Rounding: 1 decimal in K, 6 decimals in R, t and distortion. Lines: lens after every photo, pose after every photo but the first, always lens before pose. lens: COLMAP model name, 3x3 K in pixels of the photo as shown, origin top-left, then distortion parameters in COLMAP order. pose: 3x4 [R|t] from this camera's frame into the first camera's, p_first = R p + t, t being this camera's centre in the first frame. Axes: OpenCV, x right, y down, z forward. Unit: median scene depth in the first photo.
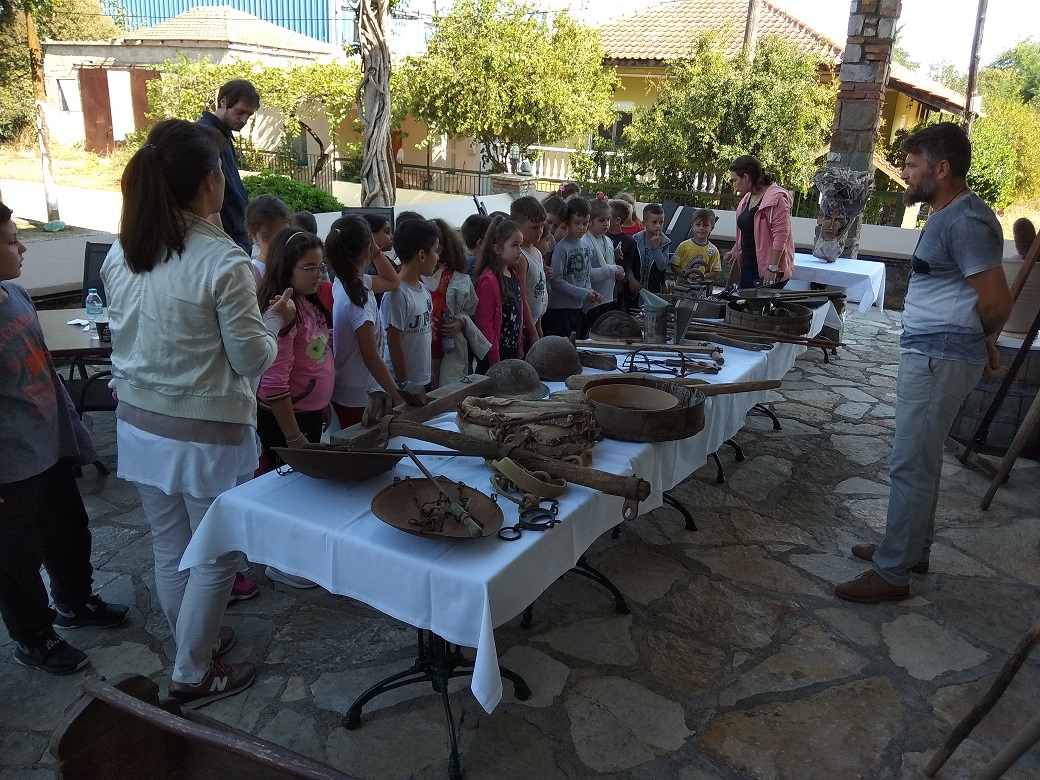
lens RADIAL K [[837.4, 0, 534.1], [0, 837.4, 393.6], [0, 0, 1]] dist [0.078324, -0.150266]
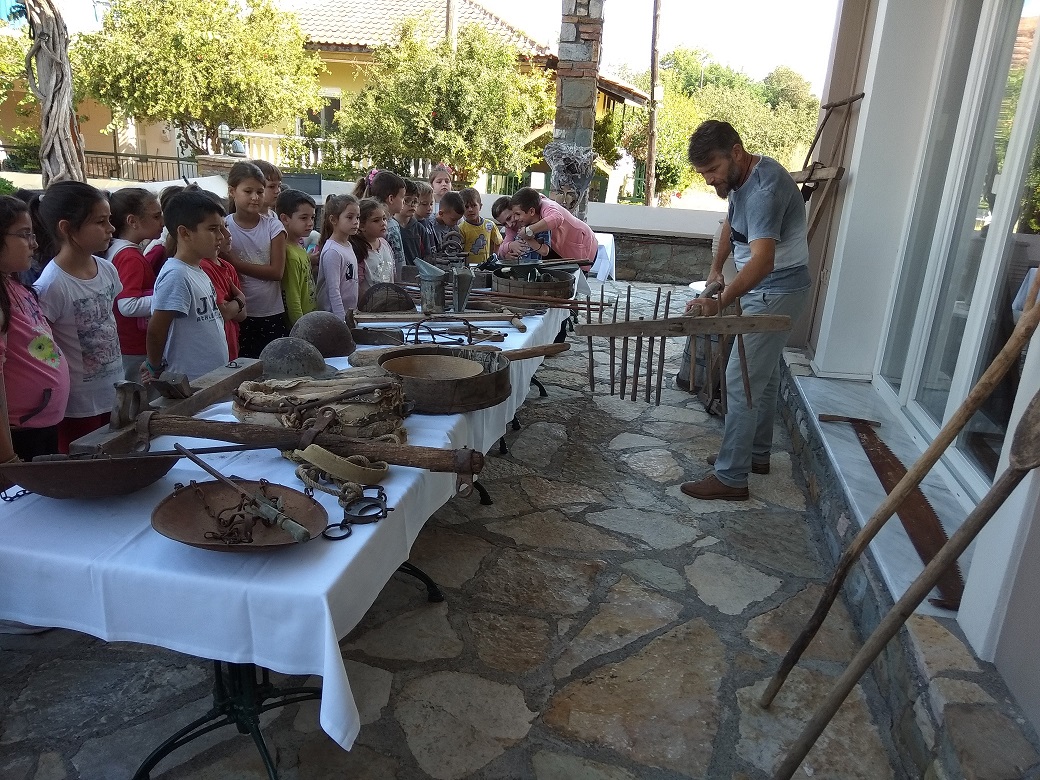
lens RADIAL K [[794.8, 0, 507.0], [0, 794.8, 397.0], [0, 0, 1]] dist [0.072803, -0.112824]
pose [[0.943872, -0.093417, 0.316826, -0.073259], [0.089987, 0.995617, 0.025477, 0.018979], [-0.317818, 0.004463, 0.948141, 0.128365]]
